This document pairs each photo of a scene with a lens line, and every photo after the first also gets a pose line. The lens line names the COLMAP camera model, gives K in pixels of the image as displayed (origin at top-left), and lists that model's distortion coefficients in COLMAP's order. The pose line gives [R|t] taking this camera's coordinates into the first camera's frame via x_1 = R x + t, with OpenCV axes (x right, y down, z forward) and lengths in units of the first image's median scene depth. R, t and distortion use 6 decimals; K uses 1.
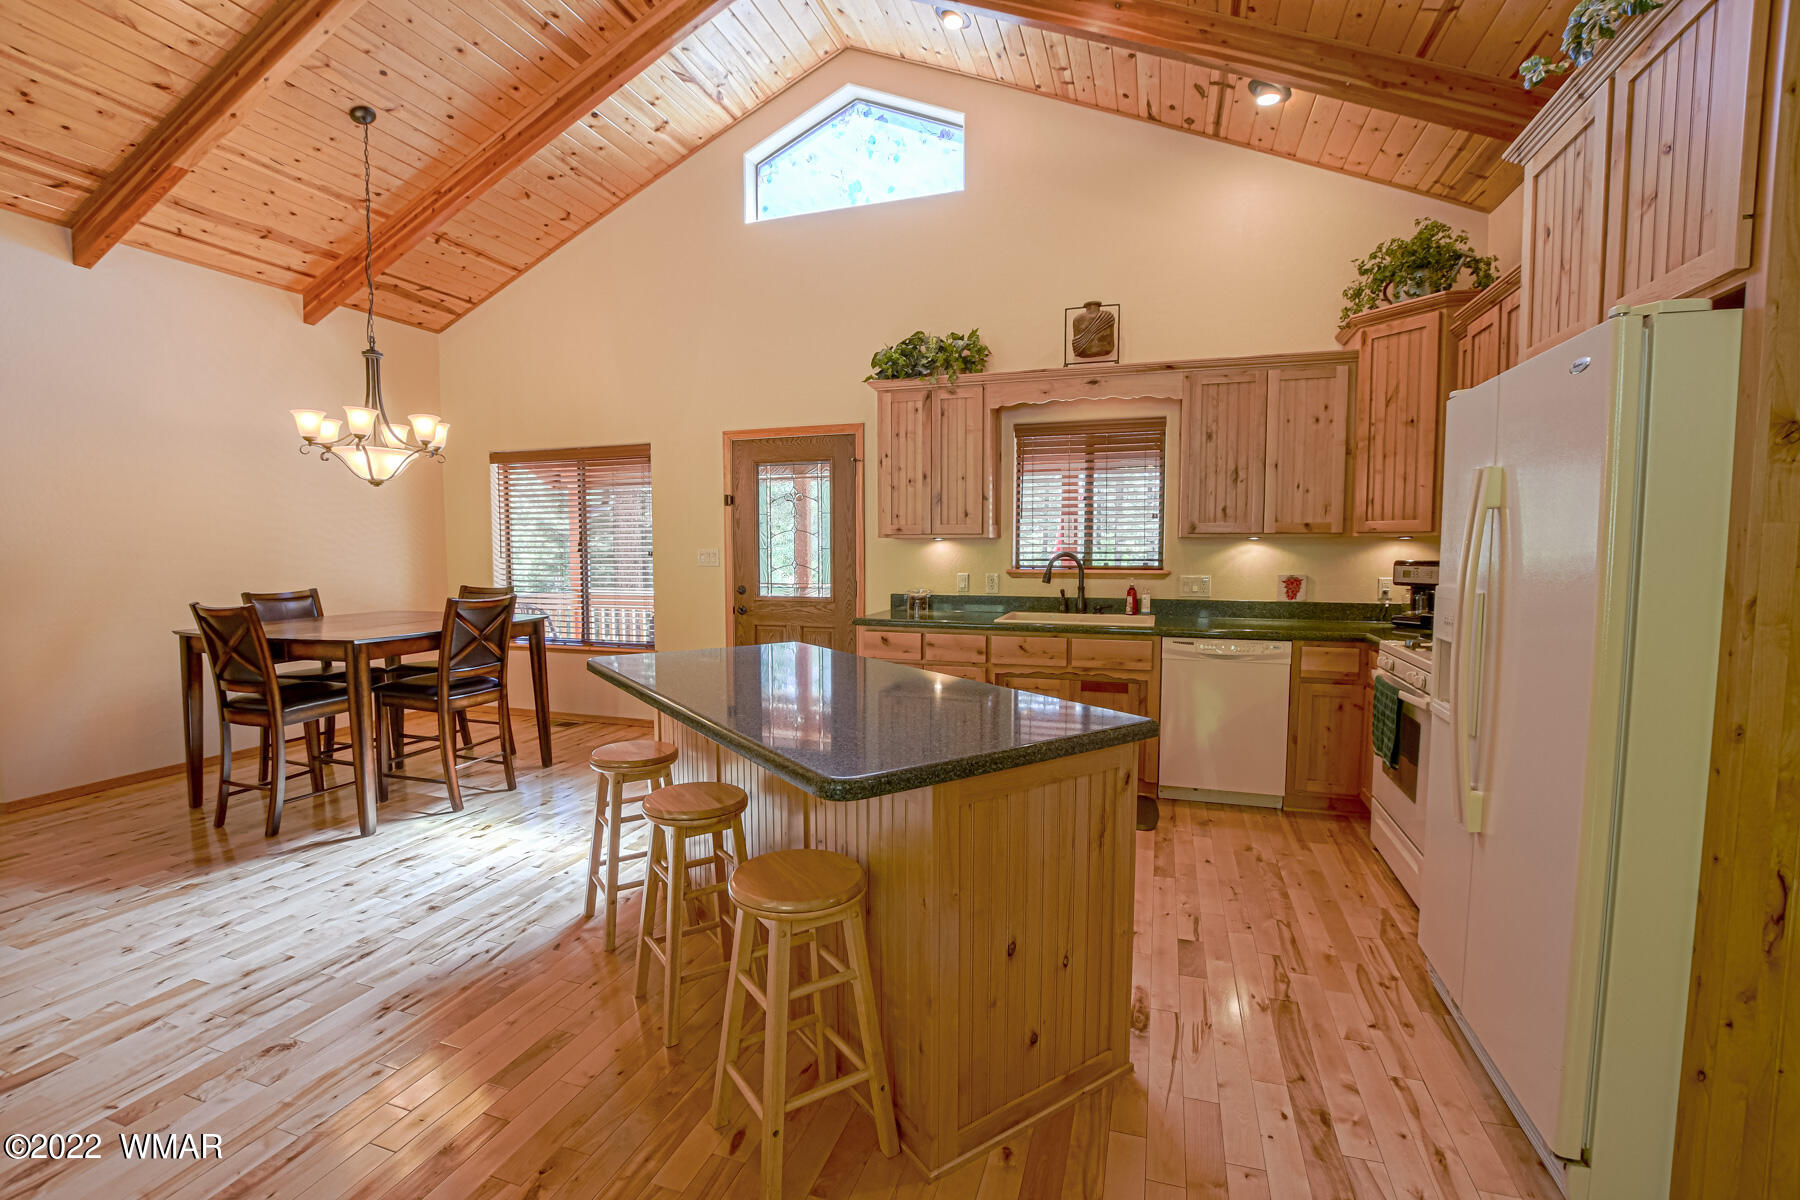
lens RADIAL K [[801.8, 0, 901.3], [0, 801.8, 599.3], [0, 0, 1]] dist [-0.033716, 0.005693]
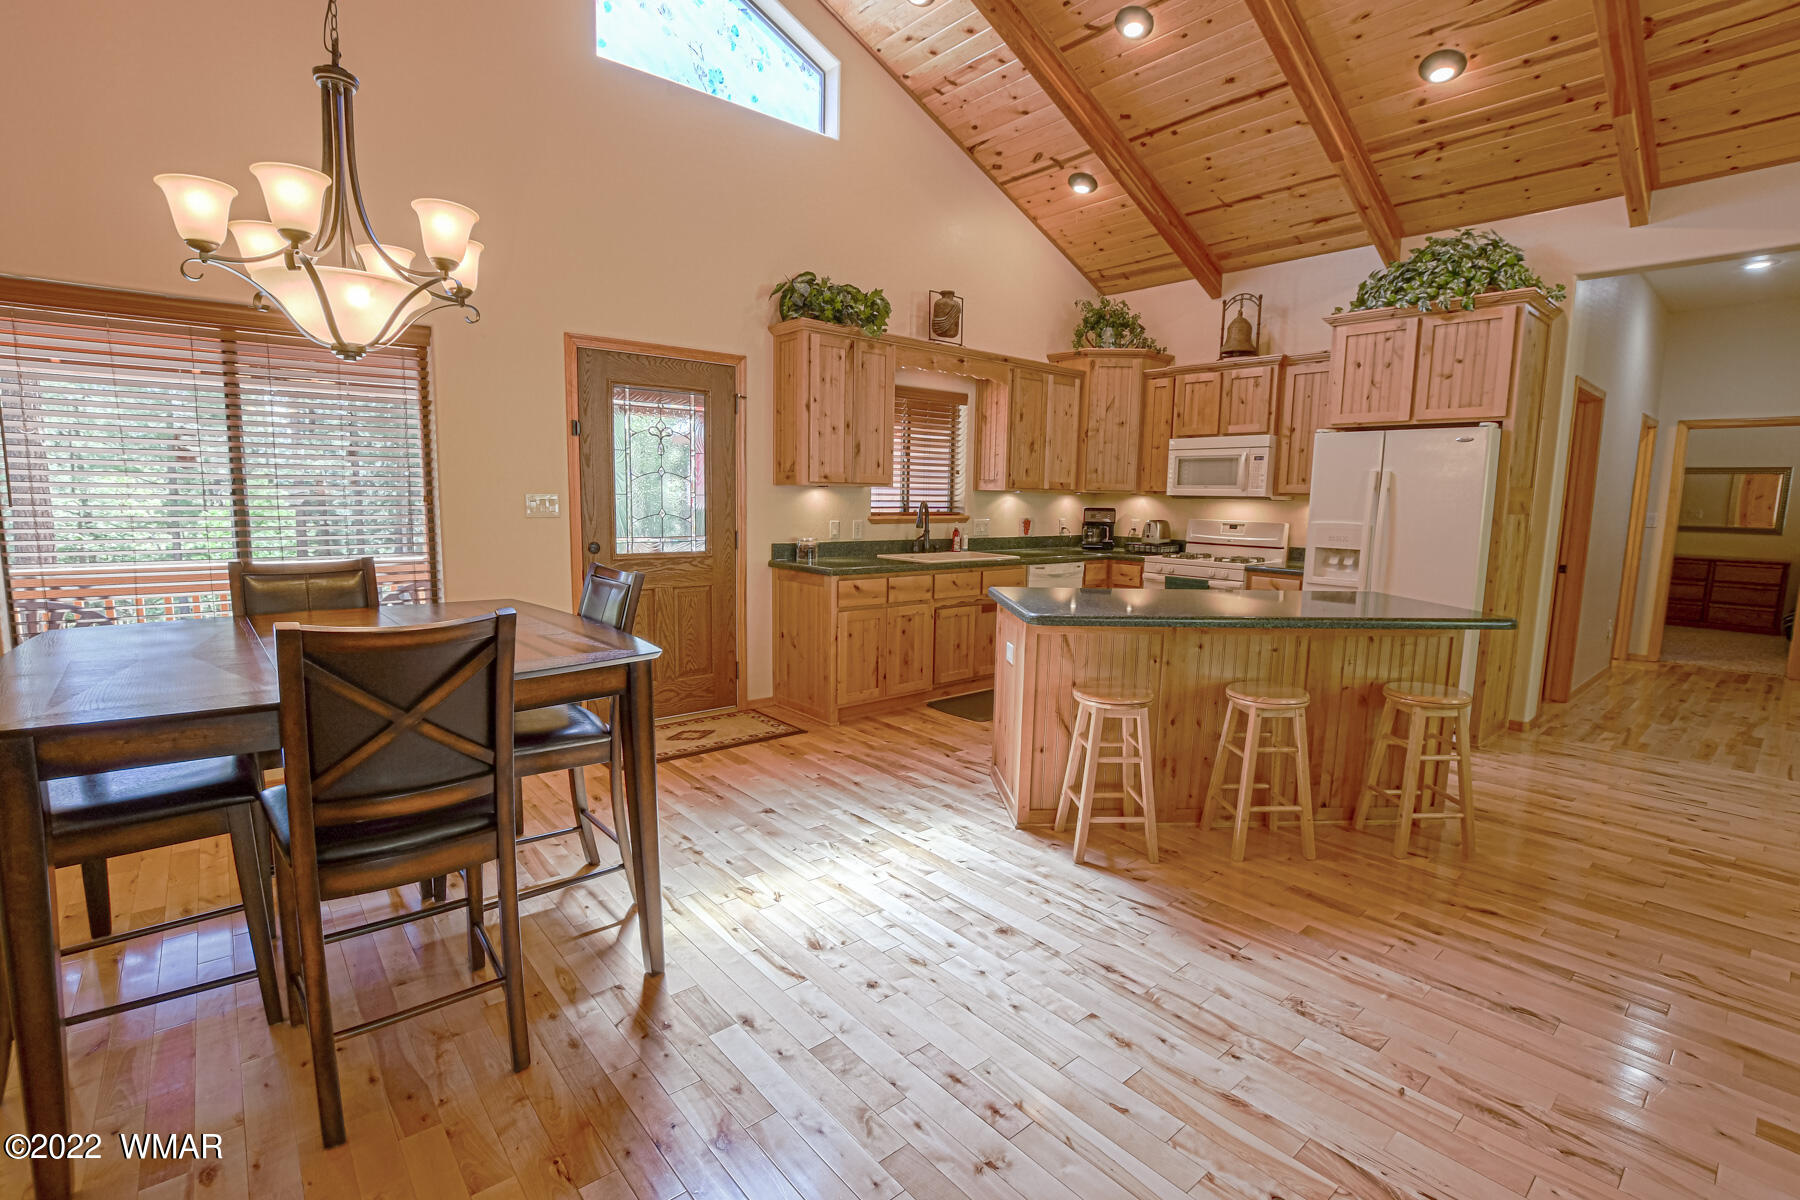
lens RADIAL K [[801.8, 0, 910.0], [0, 801.8, 604.5], [0, 0, 1]] dist [-0.033716, 0.005693]
pose [[0.512023, -0.105546, 0.852463, -0.835259], [0.039058, 0.994256, 0.099642, -0.025897], [-0.858083, -0.017724, 0.513204, 0.413520]]
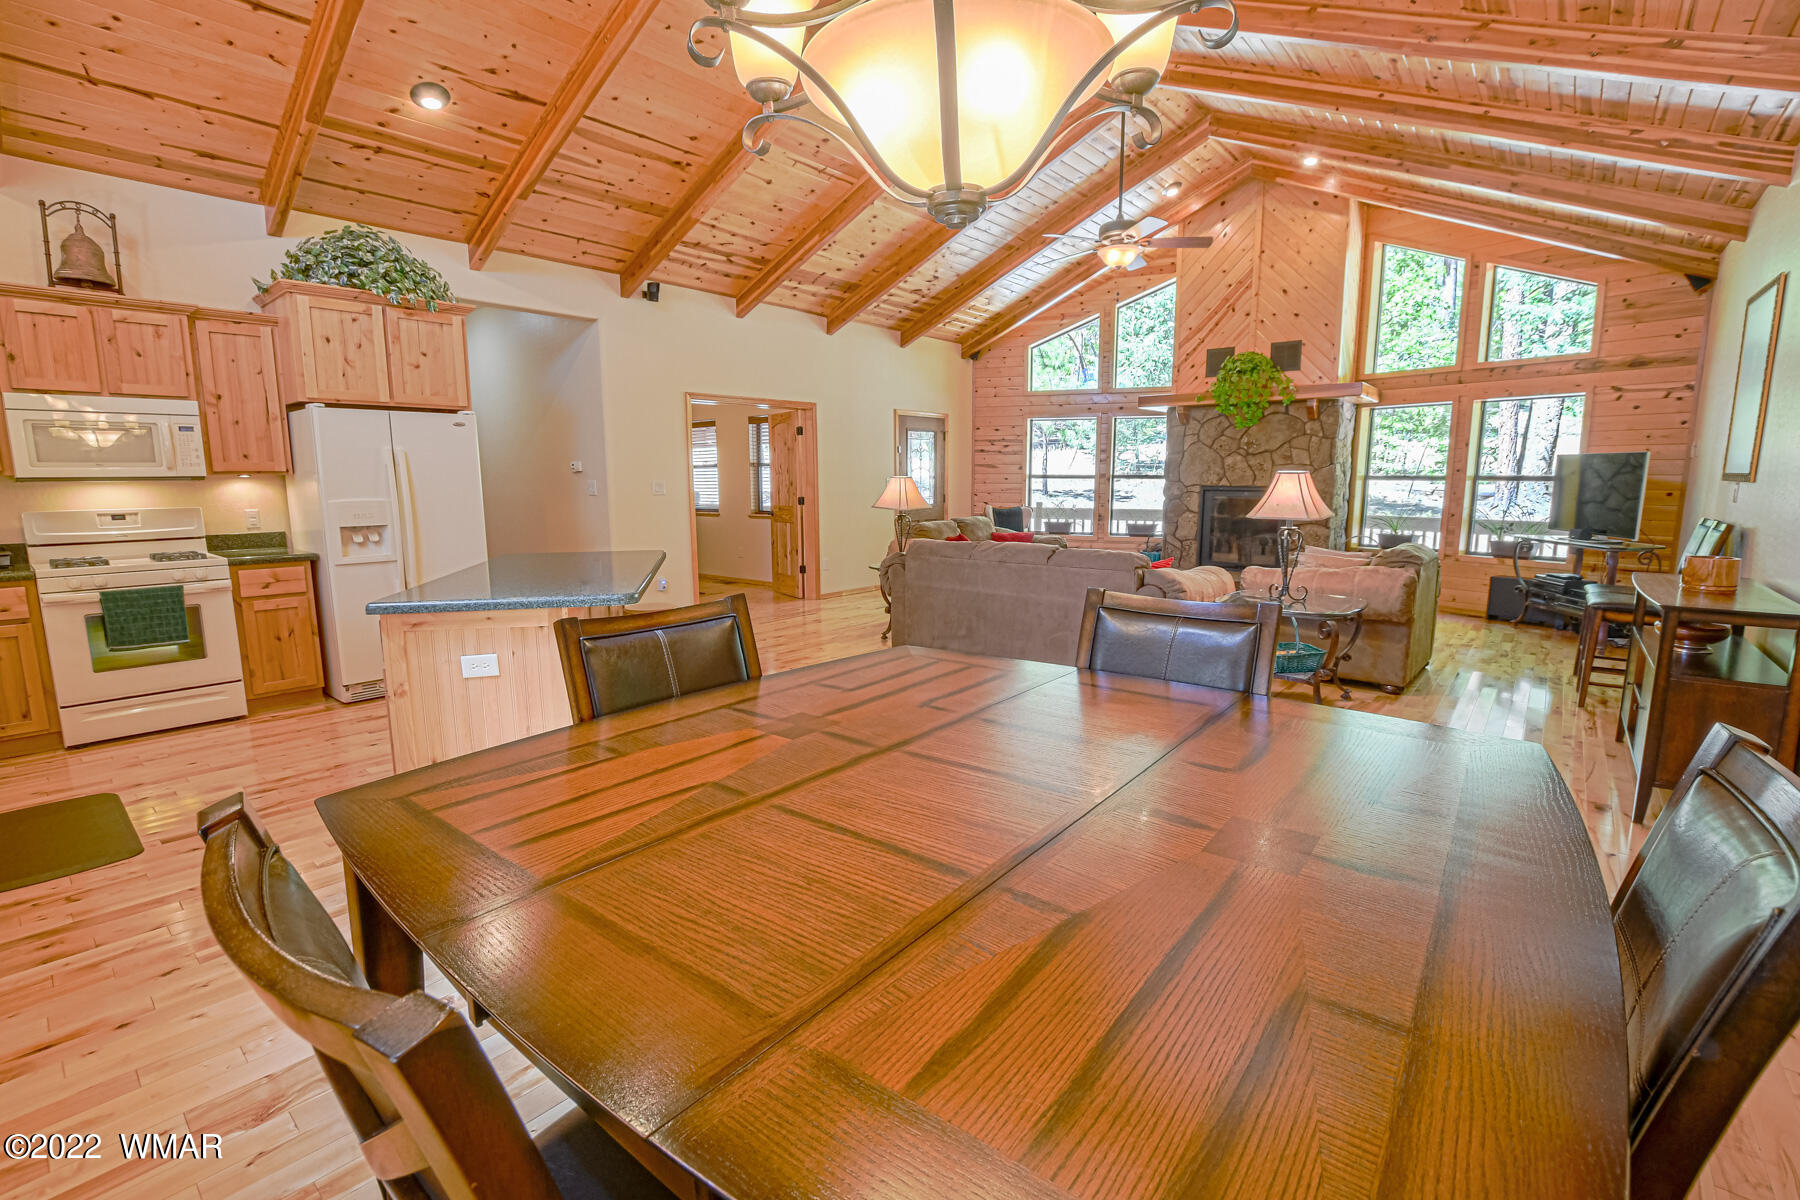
lens RADIAL K [[801.8, 0, 885.8], [0, 801.8, 604.5], [0, 0, 1]] dist [-0.033716, 0.005693]
pose [[-0.922927, -0.053749, 0.381205, -0.686831], [0.031730, 0.976216, 0.214464, -0.072768], [-0.383665, 0.210030, -0.899271, 1.146696]]
